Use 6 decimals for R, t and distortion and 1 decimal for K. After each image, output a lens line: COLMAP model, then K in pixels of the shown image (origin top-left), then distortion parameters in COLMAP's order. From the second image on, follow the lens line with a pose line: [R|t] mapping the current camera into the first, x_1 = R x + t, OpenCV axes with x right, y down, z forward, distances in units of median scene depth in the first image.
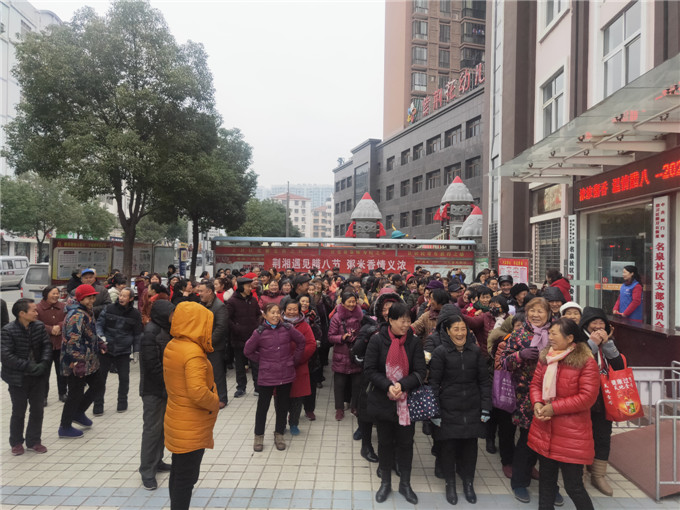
lens RADIAL K [[507.1, 0, 339.4], [0, 507.1, 254.3], [0, 0, 1]] dist [0.006859, 0.001248]
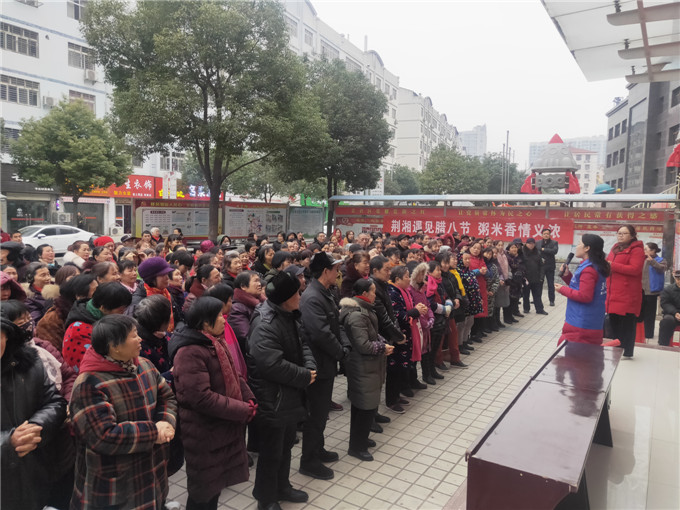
lens RADIAL K [[507.1, 0, 339.7], [0, 507.1, 255.7], [0, 0, 1]] dist [0.006859, 0.001248]
pose [[0.856165, 0.045254, -0.514717, 0.157807], [-0.004700, 0.996798, 0.079821, 0.000184], [0.516682, -0.065921, 0.853636, 0.160579]]
